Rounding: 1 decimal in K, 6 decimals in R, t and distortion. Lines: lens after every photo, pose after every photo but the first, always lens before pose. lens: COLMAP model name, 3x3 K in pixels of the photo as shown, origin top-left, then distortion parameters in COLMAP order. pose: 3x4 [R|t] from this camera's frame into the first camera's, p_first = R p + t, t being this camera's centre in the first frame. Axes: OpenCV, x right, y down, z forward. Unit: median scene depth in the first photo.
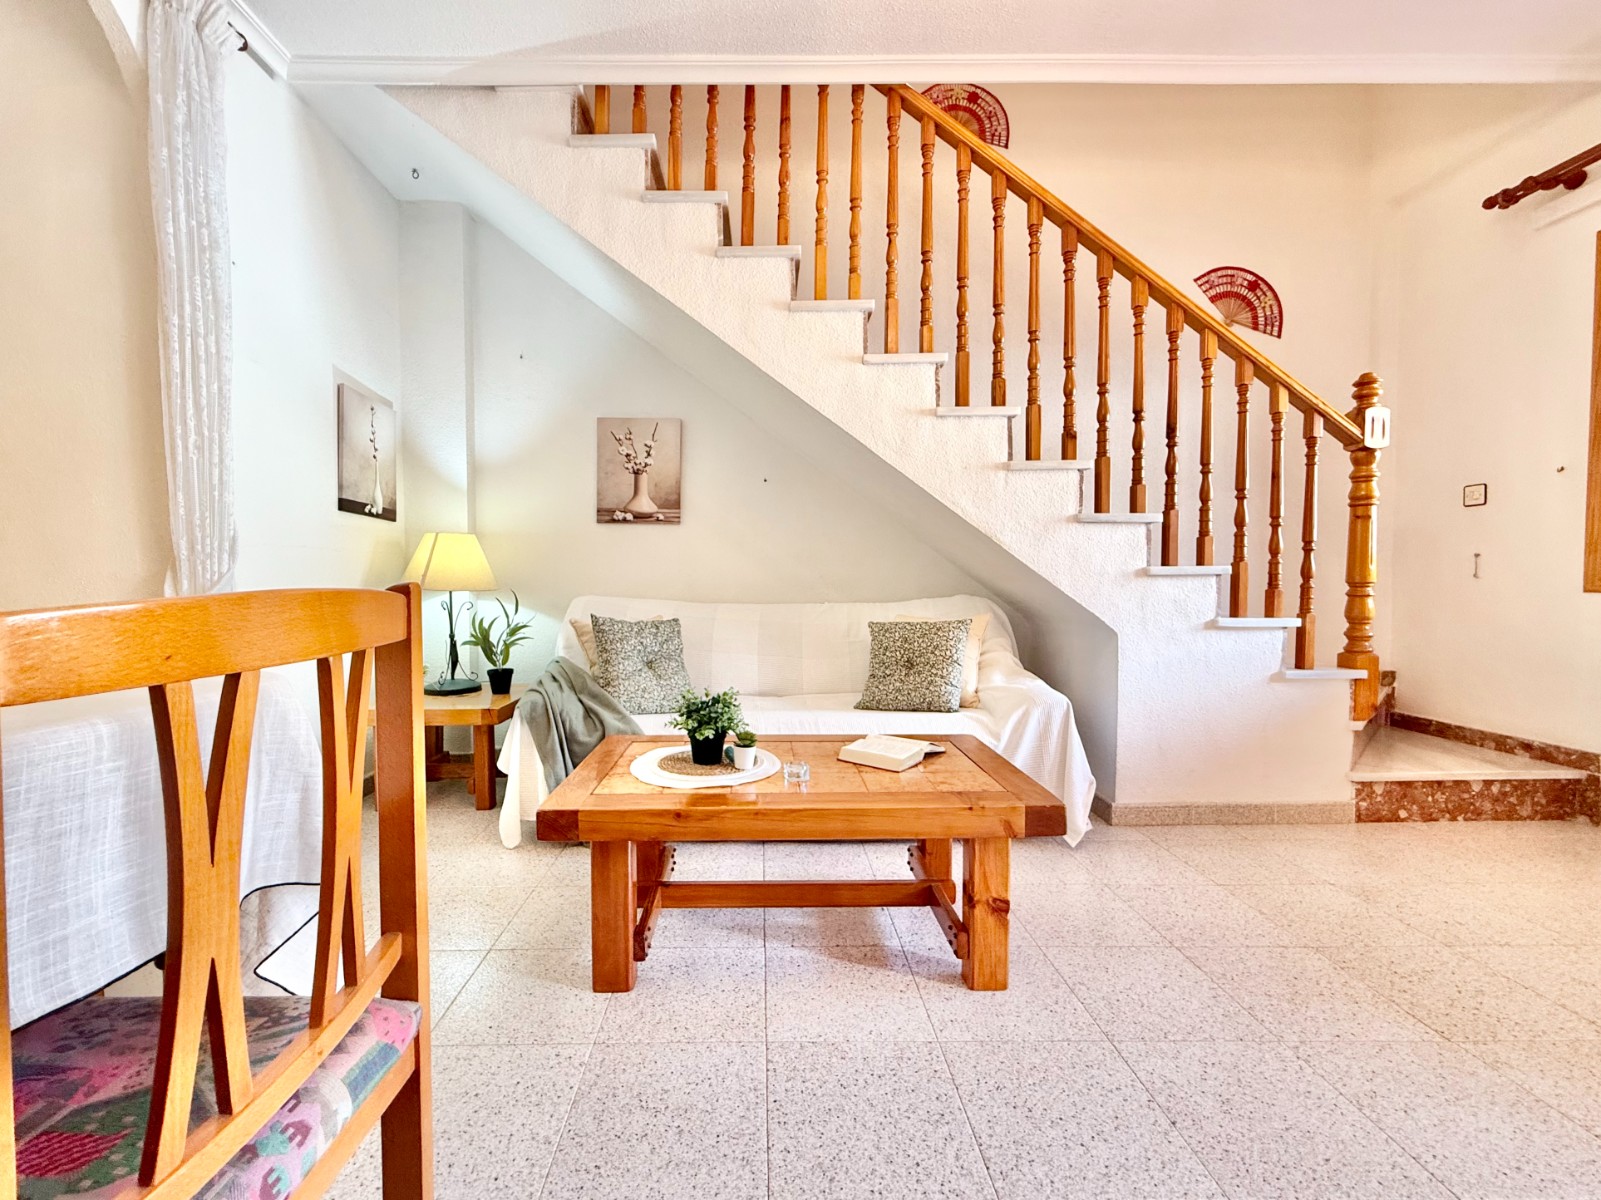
lens RADIAL K [[665.5, 0, 762.4], [0, 665.5, 601.1], [0, 0, 1]] dist [-0.001441, -0.000198]
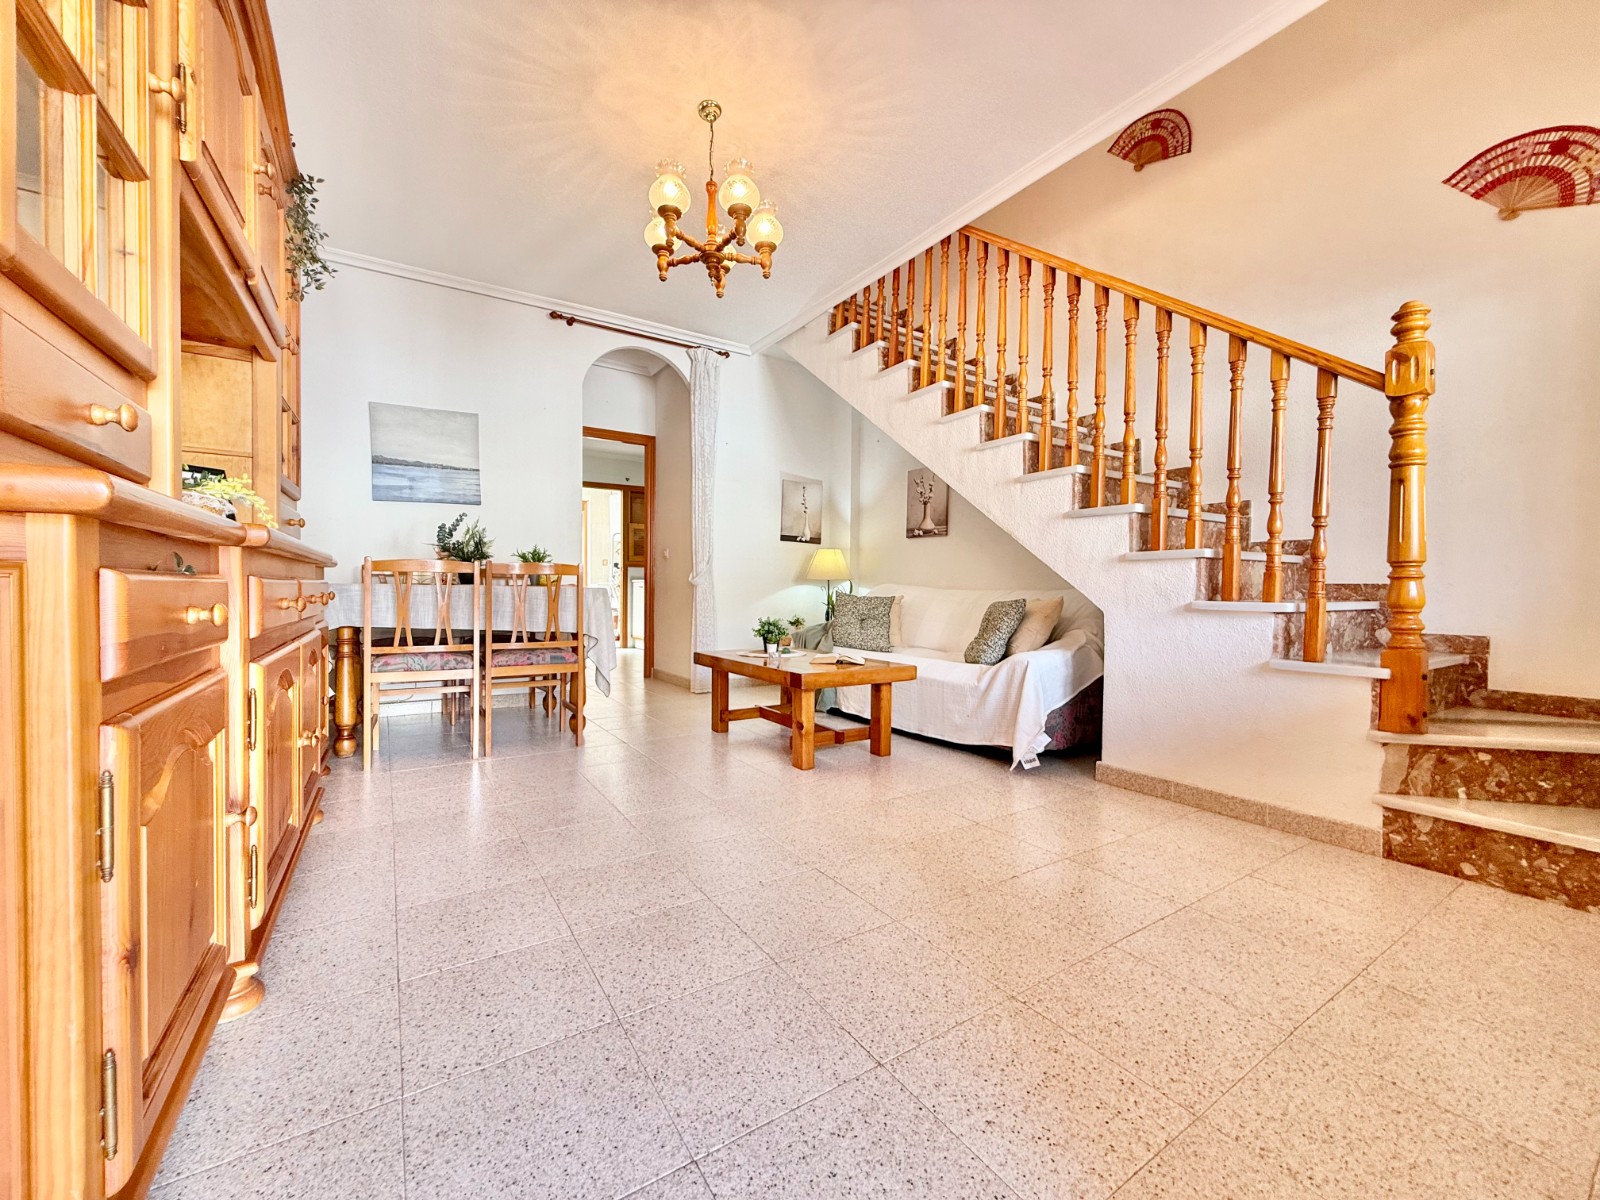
lens RADIAL K [[635.8, 0, 793.7], [0, 635.8, 599.2], [0, 0, 1]] dist [-0.000331, 0.000053]
pose [[0.541035, 0.022268, -0.840705, 1.149269], [-0.039300, 0.999227, 0.001175, 0.045463], [0.840081, 0.032404, 0.541492, -0.036067]]
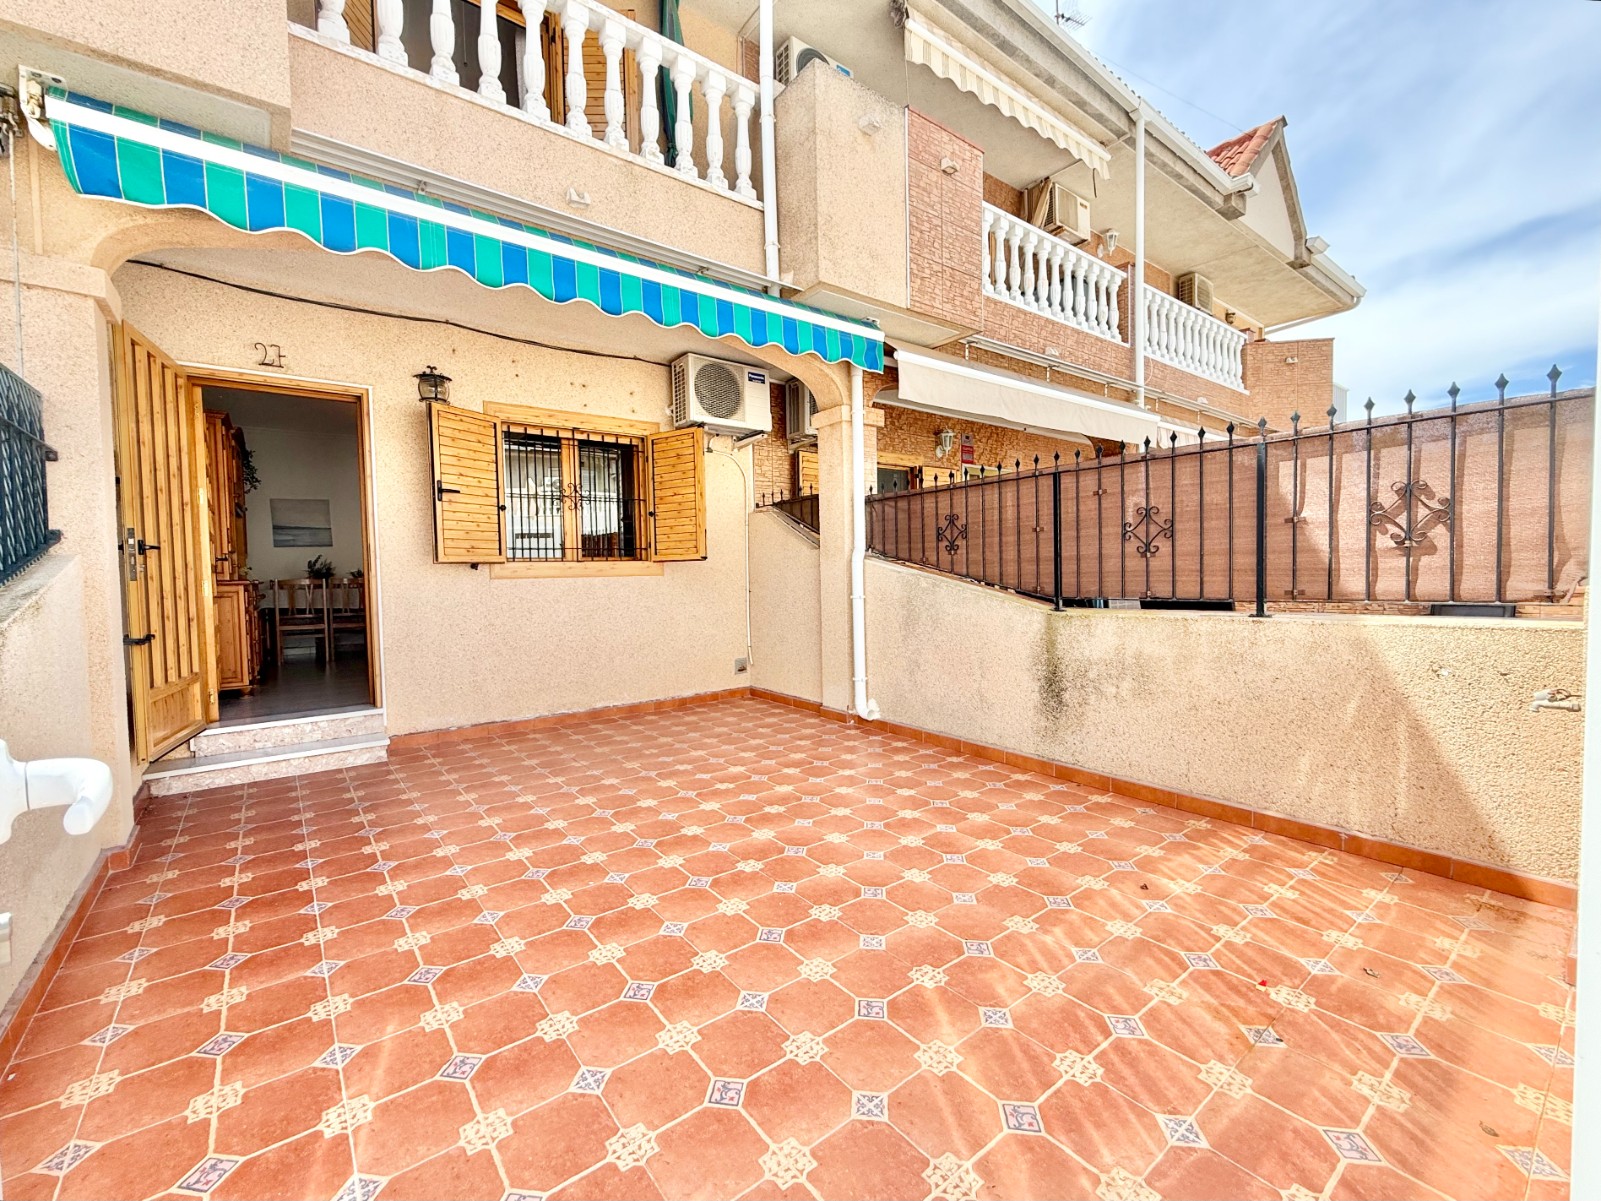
lens RADIAL K [[676.3, 0, 792.3], [0, 676.3, 600.2], [0, 0, 1]] dist [-0.000204, 0.000351]
pose [[0.608157, 0.028876, -0.793292, 3.472984], [-0.013185, 0.999568, 0.026276, -0.013013], [0.793708, -0.005520, 0.608274, -0.069004]]
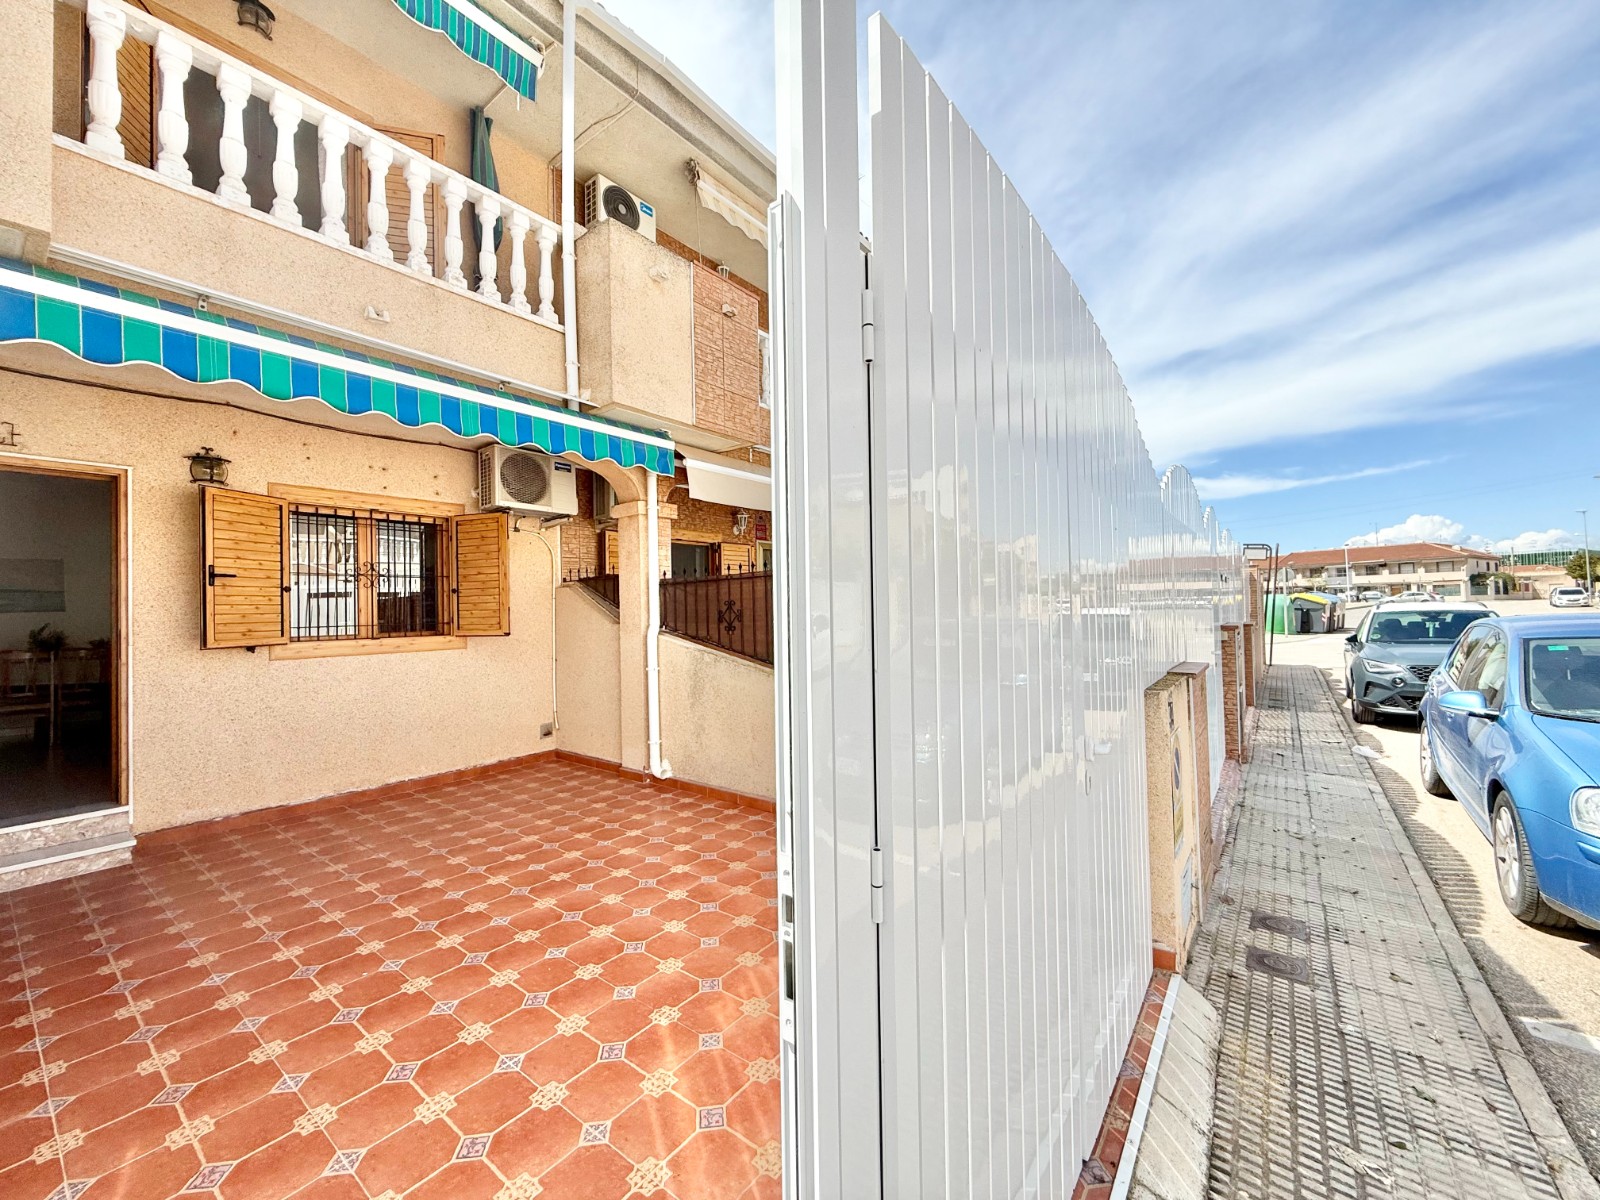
lens RADIAL K [[635.8, 0, 793.7], [0, 635.8, 599.2], [0, 0, 1]] dist [-0.000331, 0.000053]
pose [[0.793309, -0.018010, -0.608553, 3.689041], [-0.007123, 0.999219, -0.038858, -0.132037], [0.608778, 0.035161, 0.792561, -0.107161]]
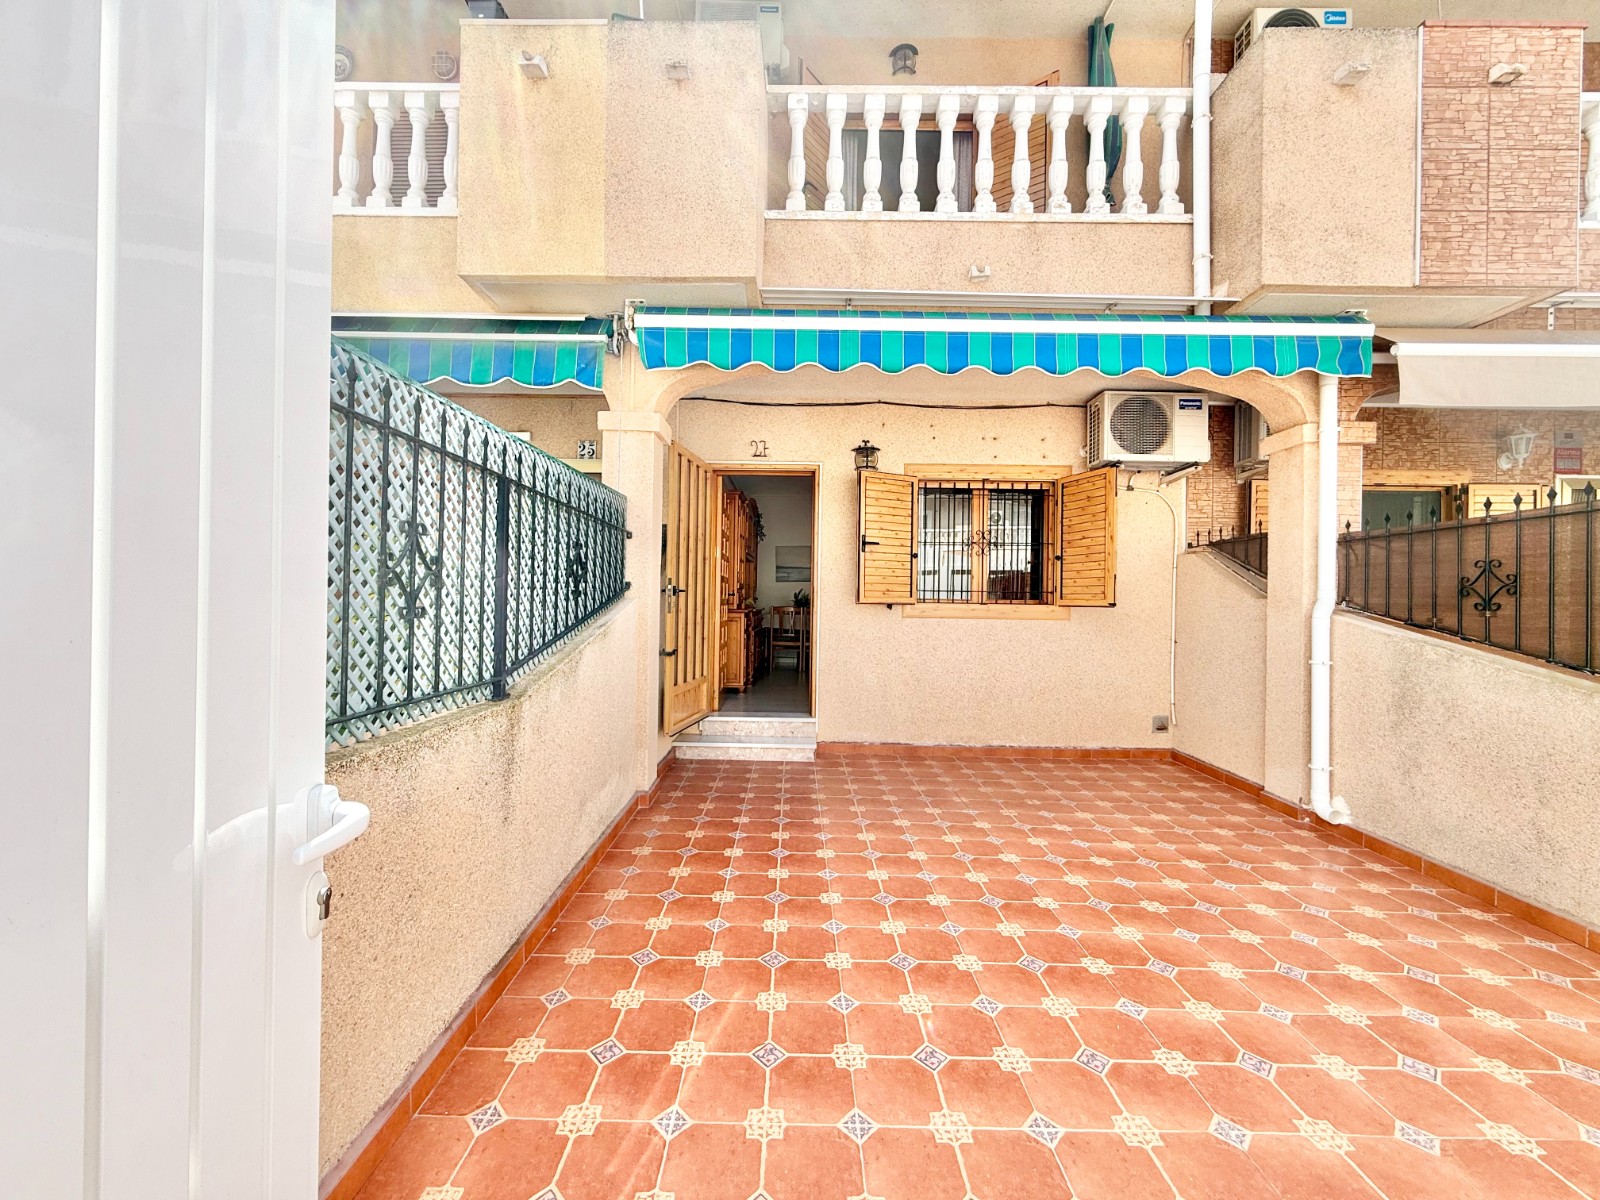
lens RADIAL K [[635.8, 0, 793.7], [0, 635.8, 599.2], [0, 0, 1]] dist [-0.000331, 0.000053]
pose [[-0.008253, 0.005428, -0.999951, 3.496108], [-0.051381, 0.998662, 0.005845, -0.068231], [0.998645, 0.051426, -0.007963, 0.088413]]
